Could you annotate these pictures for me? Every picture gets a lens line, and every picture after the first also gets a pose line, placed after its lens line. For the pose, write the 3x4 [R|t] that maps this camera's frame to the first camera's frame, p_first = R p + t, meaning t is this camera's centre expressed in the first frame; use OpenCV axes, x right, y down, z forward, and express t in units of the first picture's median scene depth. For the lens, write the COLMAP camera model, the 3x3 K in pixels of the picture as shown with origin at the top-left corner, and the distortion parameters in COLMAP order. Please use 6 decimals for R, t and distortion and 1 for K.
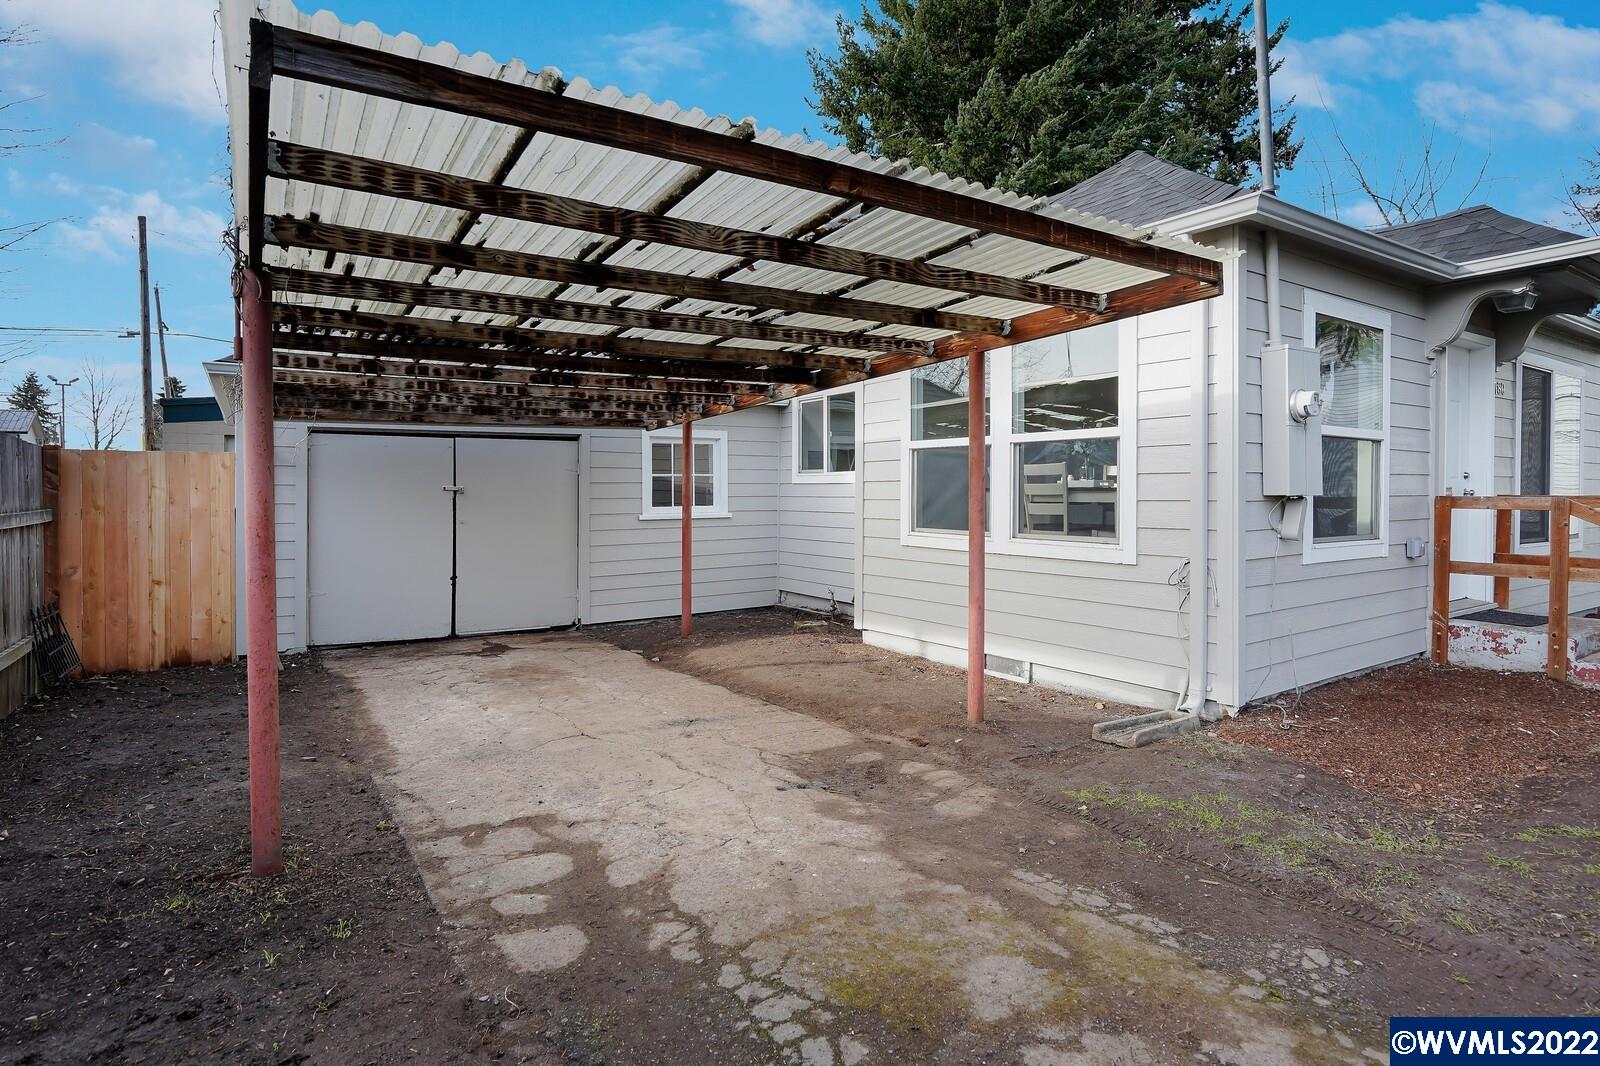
lens RADIAL K [[826.2, 0, 799.1], [0, 826.2, 497.4], [0, 0, 1]] dist [-0.028718, 0.001274]
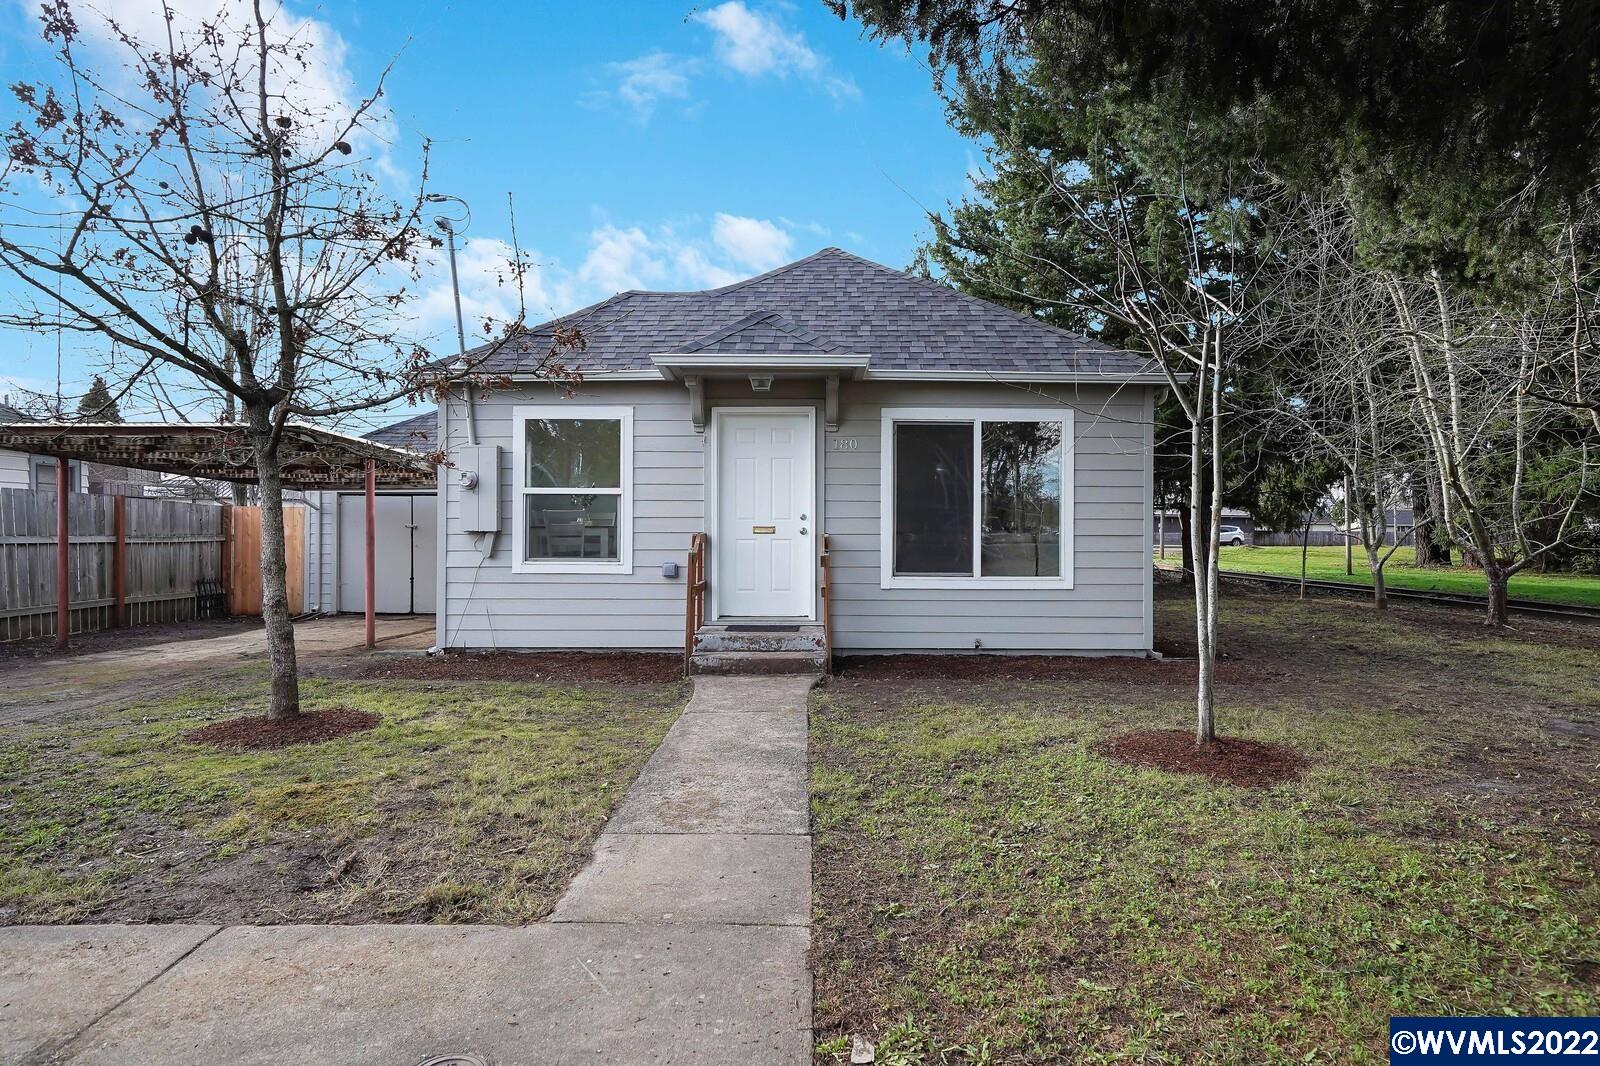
lens RADIAL K [[938.1, 0, 800.0], [0, 938.1, 533.0], [0, 0, 1]] dist [-0.004056, -0.001109]
pose [[0.825145, 0.007193, -0.564876, 1.590903], [-0.010433, 0.999942, -0.002508, 0.000024], [0.564825, 0.007963, 0.825172, -0.172240]]
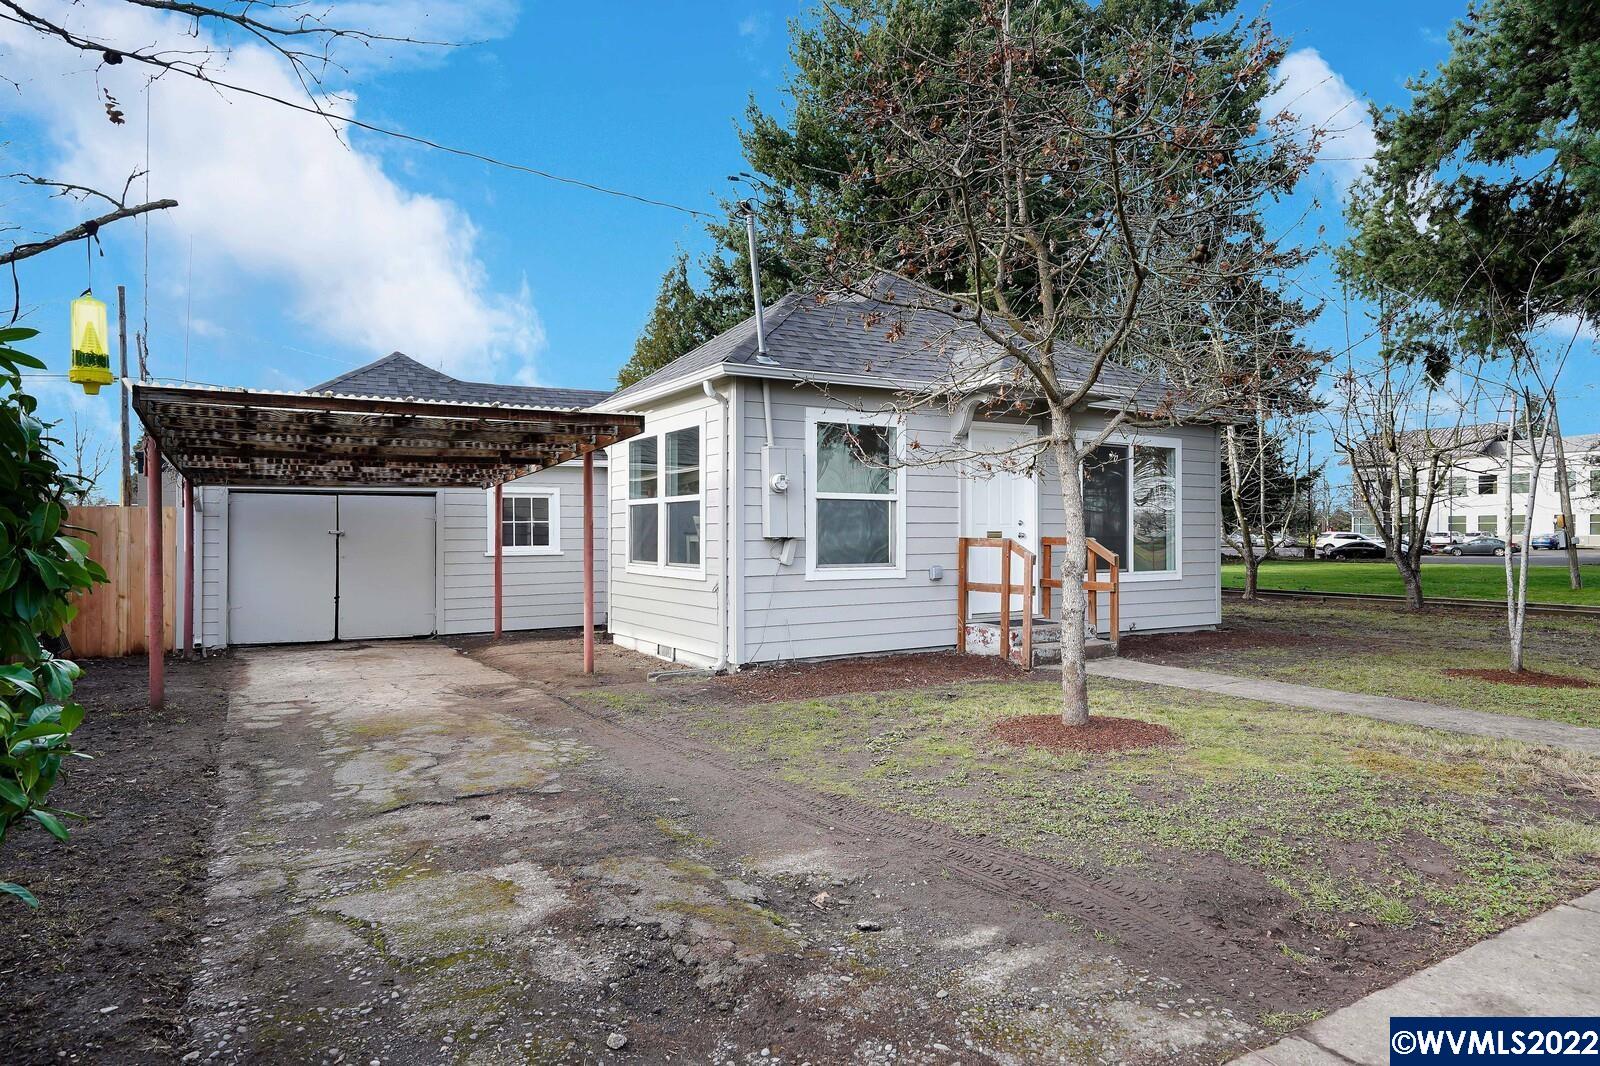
lens RADIAL K [[938.1, 0, 800.0], [0, 938.1, 533.0], [0, 0, 1]] dist [-0.004056, -0.001109]
pose [[0.998260, 0.000470, -0.058965, 0.524326], [-0.001011, 0.999958, -0.009149, 0.004549], [0.058959, 0.009193, 0.998218, -0.607740]]
